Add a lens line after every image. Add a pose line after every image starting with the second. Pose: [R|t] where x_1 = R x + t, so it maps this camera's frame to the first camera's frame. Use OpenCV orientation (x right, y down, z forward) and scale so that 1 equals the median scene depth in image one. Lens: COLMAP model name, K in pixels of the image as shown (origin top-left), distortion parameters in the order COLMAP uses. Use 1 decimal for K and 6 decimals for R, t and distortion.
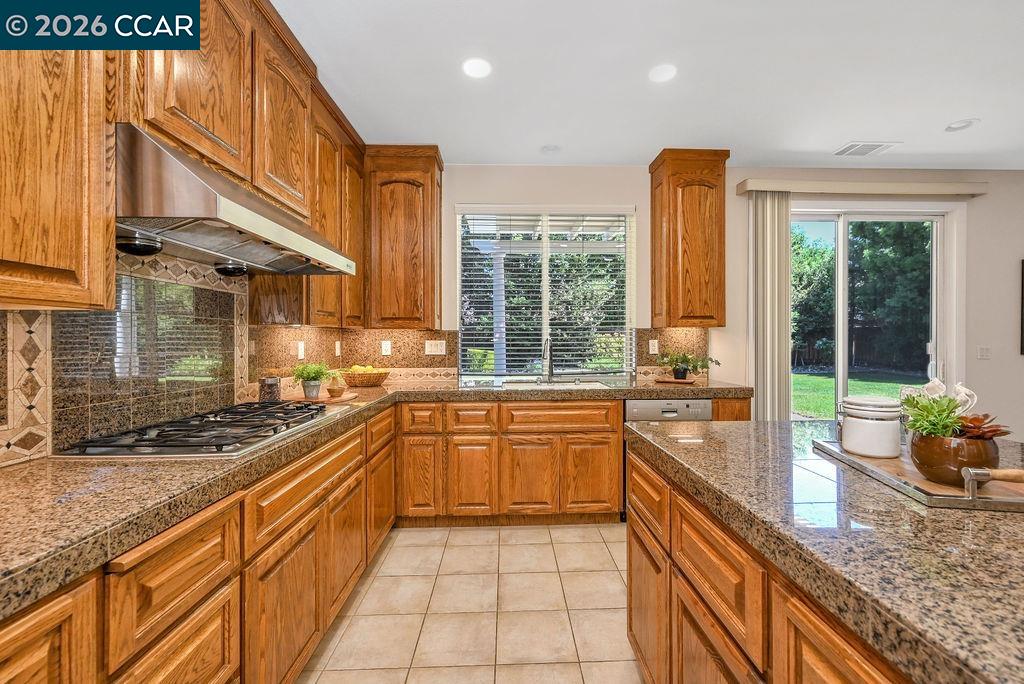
lens RADIAL K [[419.2, 0, 516.2], [0, 419.2, 343.9], [0, 0, 1]] dist [-0.022183, -0.000100]
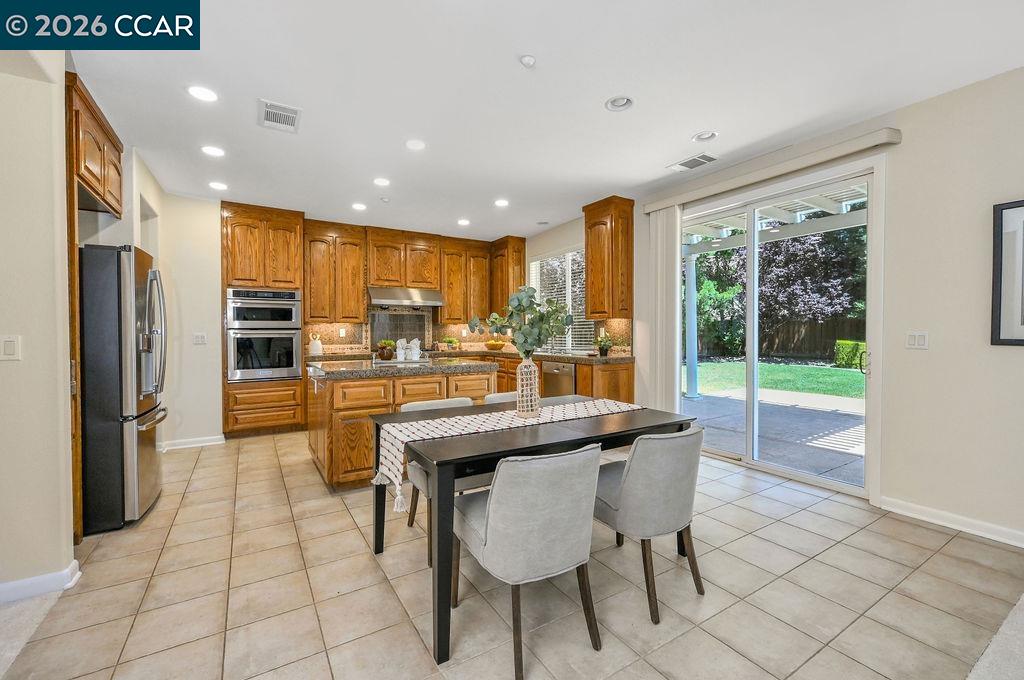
lens RADIAL K [[420.3, 0, 512.0], [0, 420.3, 340.0], [0, 0, 1]] dist [-0.001683, -0.000277]
pose [[0.503806, 0.016384, -0.863661, 1.601961], [-0.006516, 0.999864, 0.015167, 0.014315], [0.863792, -0.002014, 0.503845, -0.038775]]
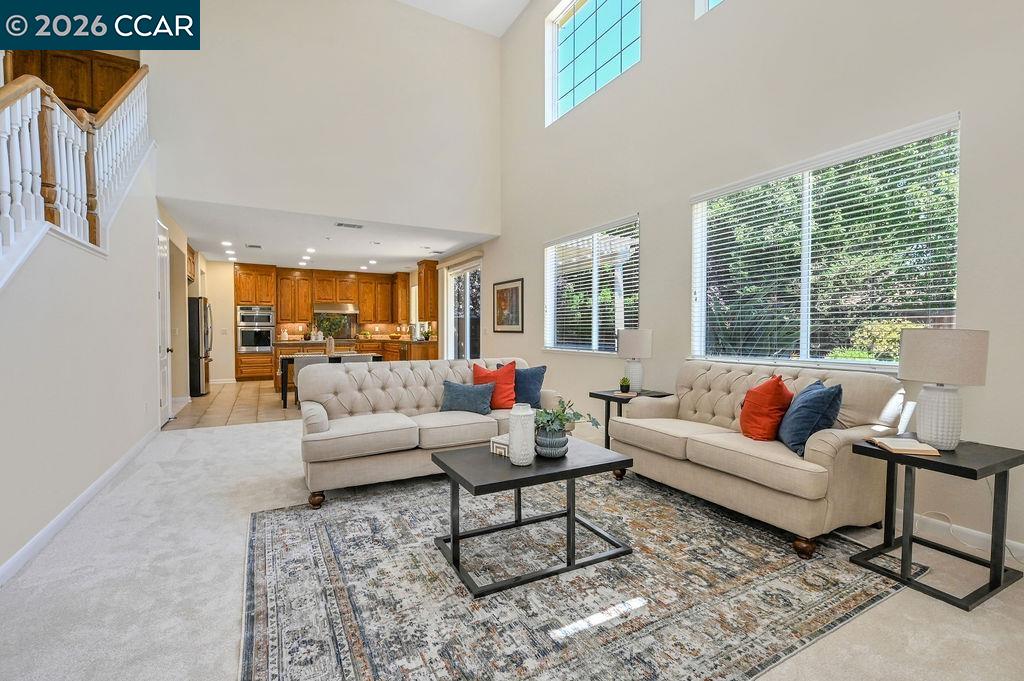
lens RADIAL K [[433.3, 0, 512.0], [0, 433.3, 340.5], [0, 0, 1]] dist [-0.012171, -0.000205]
pose [[0.467700, 0.024171, -0.883557, 3.459031], [-0.009337, 0.999705, 0.022406, 0.018815], [0.883838, -0.002229, 0.467788, 0.134596]]
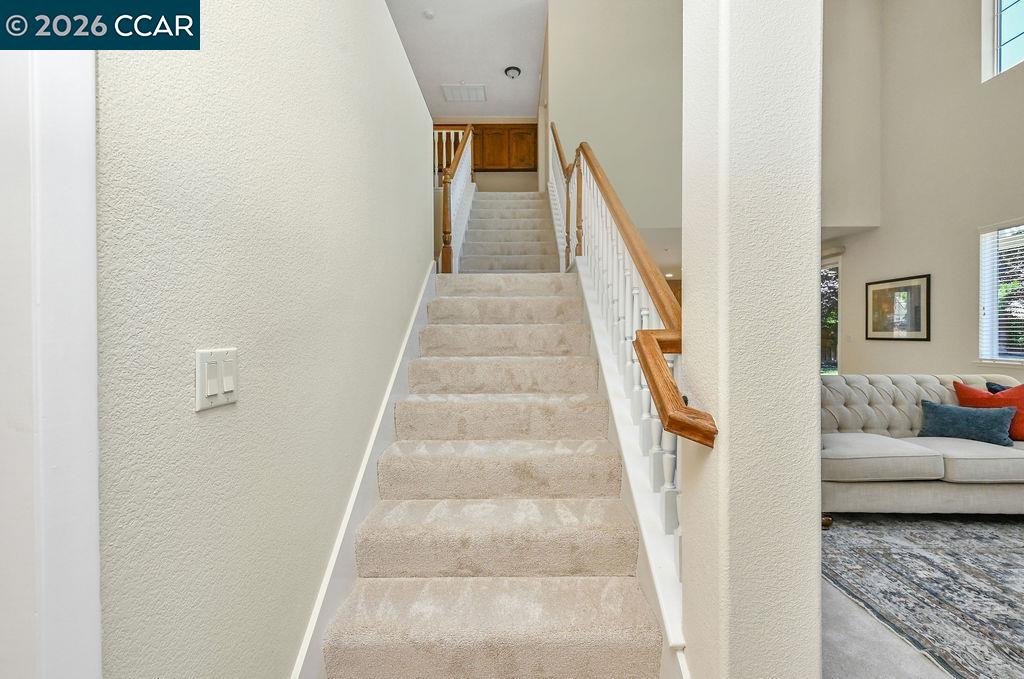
lens RADIAL K [[420.3, 0, 512.0], [0, 420.3, 339.5], [0, 0, 1]] dist [-0.001683, -0.000277]
pose [[-0.014277, 0.015862, -0.999772, 3.315467], [-0.001955, 0.999872, 0.015892, -0.000597], [0.999896, 0.002181, -0.014244, -0.460756]]
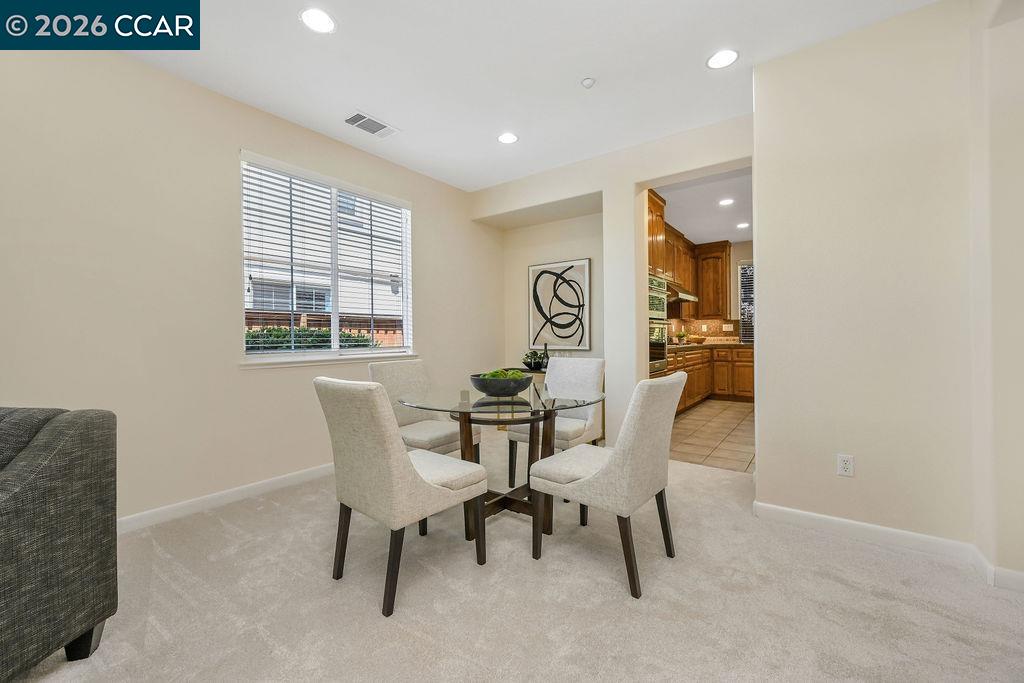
lens RADIAL K [[426.3, 0, 517.6], [0, 426.3, 340.9], [0, 0, 1]] dist [-0.001863, -0.000282]
pose [[0.794004, -0.007157, -0.607871, 0.314469], [0.007051, 0.999972, -0.002563, 0.083669], [0.607872, -0.002250, 0.794032, -1.572959]]
